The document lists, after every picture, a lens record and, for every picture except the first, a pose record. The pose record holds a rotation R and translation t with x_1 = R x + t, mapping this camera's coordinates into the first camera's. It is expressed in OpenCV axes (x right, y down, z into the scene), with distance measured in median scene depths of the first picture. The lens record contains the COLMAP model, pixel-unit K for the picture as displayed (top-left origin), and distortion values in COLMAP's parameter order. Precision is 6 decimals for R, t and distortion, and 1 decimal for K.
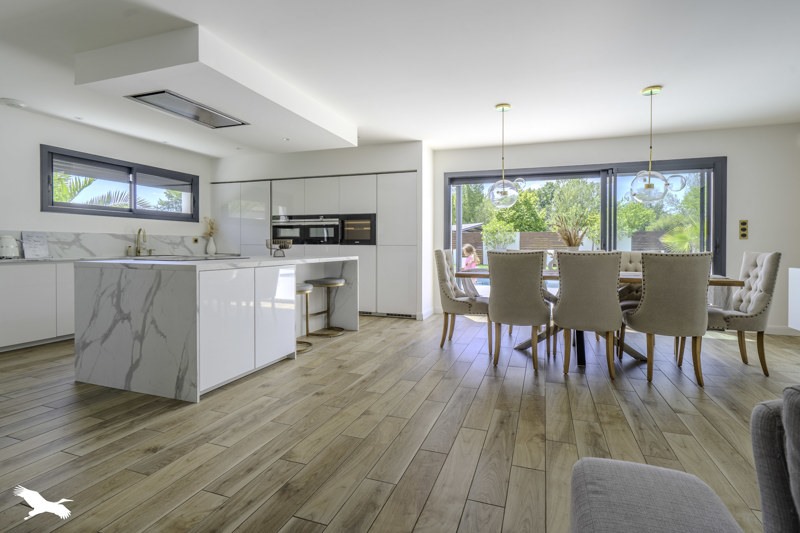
lens RADIAL K [[371.8, 0, 421.3], [0, 371.8, 250.8], [0, 0, 1]] dist [-0.000324, 0.001098]
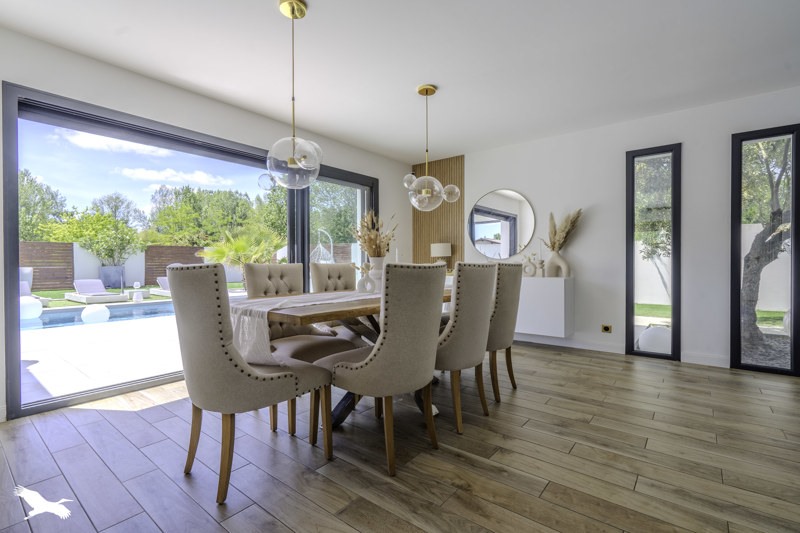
lens RADIAL K [[371.8, 0, 398.2], [0, 371.8, 263.8], [0, 0, 1]] dist [-0.000324, 0.001098]
pose [[0.361221, -0.010428, 0.932422, -0.178707], [0.018613, 0.999819, 0.003971, -0.000657], [-0.932294, 0.015921, 0.361350, 0.477189]]
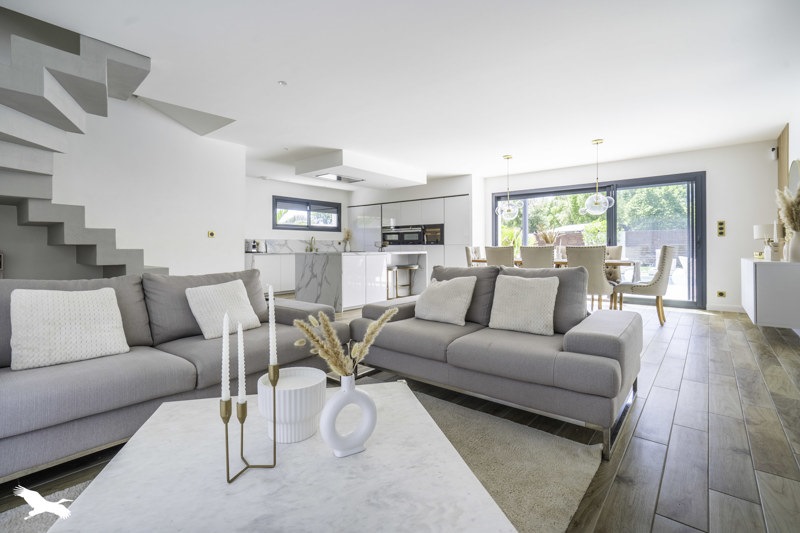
lens RADIAL K [[371.8, 0, 395.9], [0, 371.8, 248.0], [0, 0, 1]] dist [-0.000324, 0.001098]
pose [[0.925668, -0.007415, -0.378263, 0.283615], [0.002449, 0.999904, -0.013607, 0.019605], [0.378328, 0.011669, 0.925598, -0.494039]]
